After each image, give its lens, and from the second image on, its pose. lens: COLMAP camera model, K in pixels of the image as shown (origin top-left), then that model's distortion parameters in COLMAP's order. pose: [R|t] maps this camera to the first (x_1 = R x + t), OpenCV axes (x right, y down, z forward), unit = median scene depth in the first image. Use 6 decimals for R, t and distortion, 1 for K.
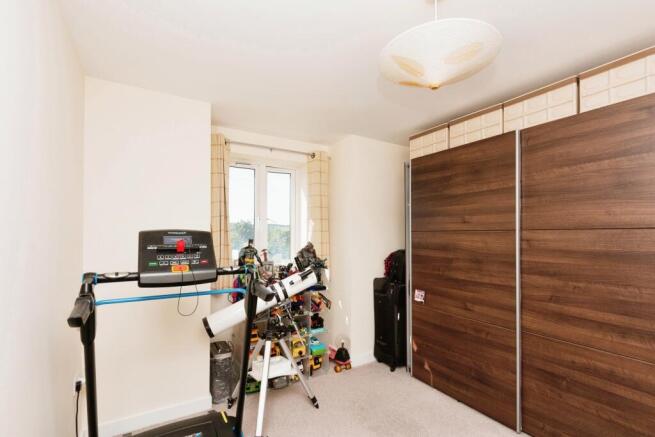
lens RADIAL K [[296.9, 0, 325.9], [0, 296.9, 240.5], [0, 0, 1]] dist [0.000397, 0.000148]
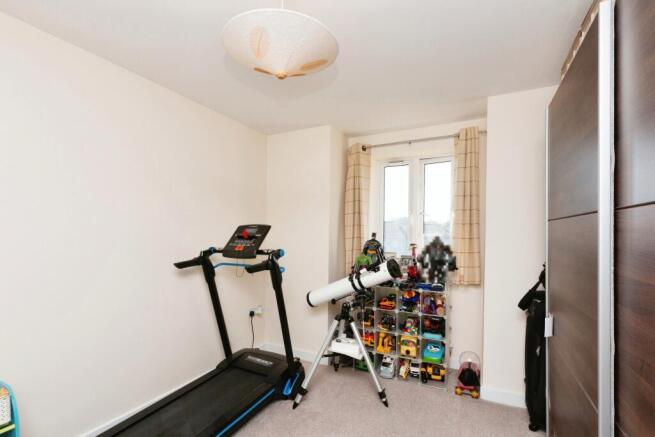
lens RADIAL K [[302.8, 0, 326.8], [0, 302.8, 242.5], [0, 0, 1]] dist [-0.000495, 0.000124]
pose [[0.536549, 0.025975, -0.843469, 0.570688], [-0.018359, 0.999649, 0.019106, 0.012084], [0.843670, 0.005234, 0.536837, 0.248028]]
